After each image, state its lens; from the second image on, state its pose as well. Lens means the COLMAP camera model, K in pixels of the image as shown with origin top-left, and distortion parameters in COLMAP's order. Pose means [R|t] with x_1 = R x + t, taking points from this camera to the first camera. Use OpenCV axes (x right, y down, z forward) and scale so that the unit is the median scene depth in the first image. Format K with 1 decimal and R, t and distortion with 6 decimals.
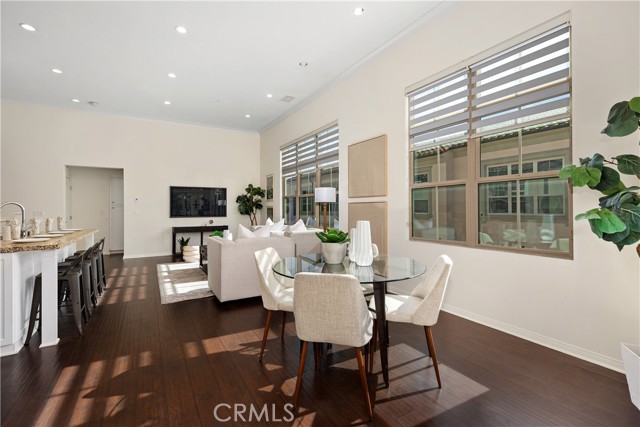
lens RADIAL K [[287.1, 0, 315.5], [0, 287.1, 208.5], [0, 0, 1]] dist [0.000809, -0.000313]
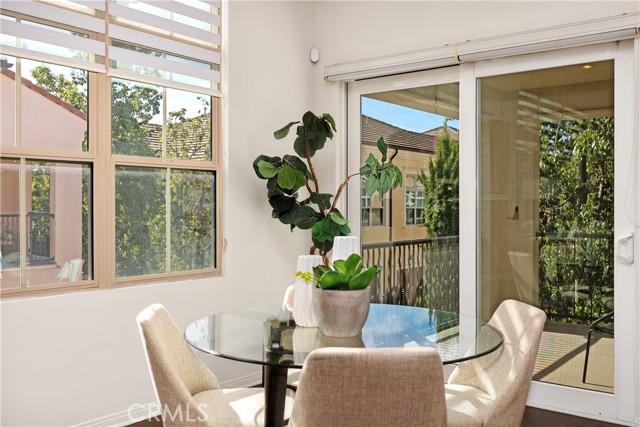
lens RADIAL K [[617.0, 0, 326.2], [0, 617.0, 210.2], [0, 0, 1]] dist [-0.003725, 0.000000]
pose [[-0.367531, 0.000830, 0.930011, -0.257832], [-0.002671, 0.999995, -0.001948, -0.001000], [-0.930007, -0.003200, -0.367527, 0.432758]]
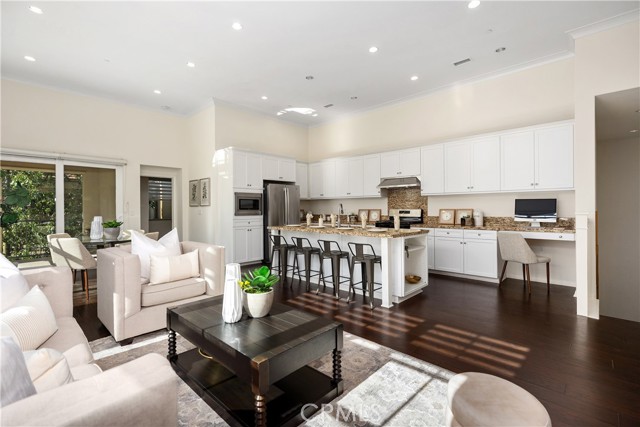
lens RADIAL K [[287.1, 0, 316.7], [0, 287.1, 208.2], [0, 0, 1]] dist [0.000809, -0.000313]
pose [[-0.961567, 0.008463, -0.274438, -0.228116], [0.009394, 0.999954, -0.002079, 0.001842], [0.274408, -0.004577, -0.961602, 1.008474]]
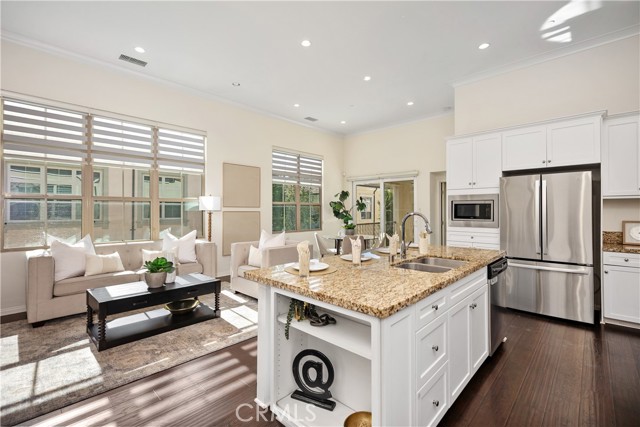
lens RADIAL K [[287.1, 0, 319.9], [0, 287.1, 208.4], [0, 0, 1]] dist [0.000809, -0.000313]
pose [[-0.275805, 0.014195, 0.961109, -0.728617], [-0.000022, 0.999891, -0.014774, -0.009350], [-0.961214, -0.004095, -0.275775, 0.616520]]
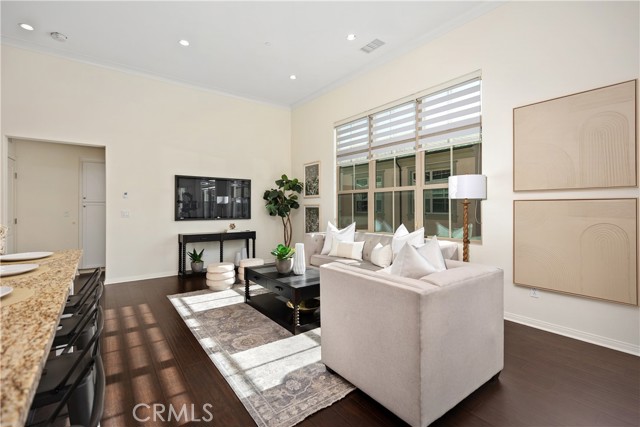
lens RADIAL K [[287.1, 0, 315.3], [0, 287.1, 207.6], [0, 0, 1]] dist [0.000809, -0.000313]
pose [[0.994145, 0.003660, 0.107992, -0.248235], [-0.003658, 0.999993, -0.000213, -0.000584], [-0.107992, -0.000183, 0.994152, 0.281192]]
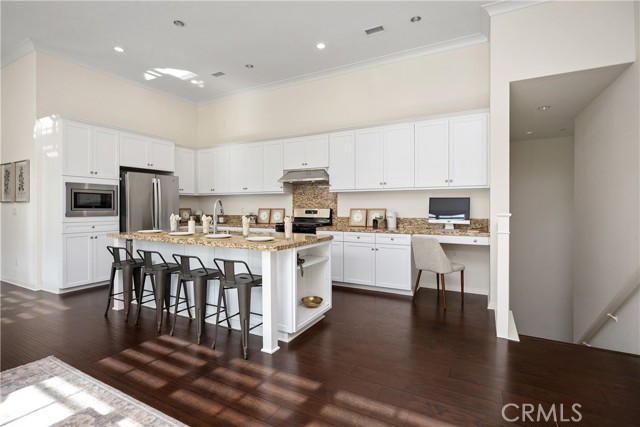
lens RADIAL K [[303.0, 0, 316.6], [0, 303.0, 207.3], [0, 0, 1]] dist [-0.001572, -0.000290]
pose [[-0.855715, 0.002906, -0.517440, -0.335117], [0.003622, 0.999993, -0.000374, 0.003052], [0.517435, -0.002194, -0.855720, 0.906643]]
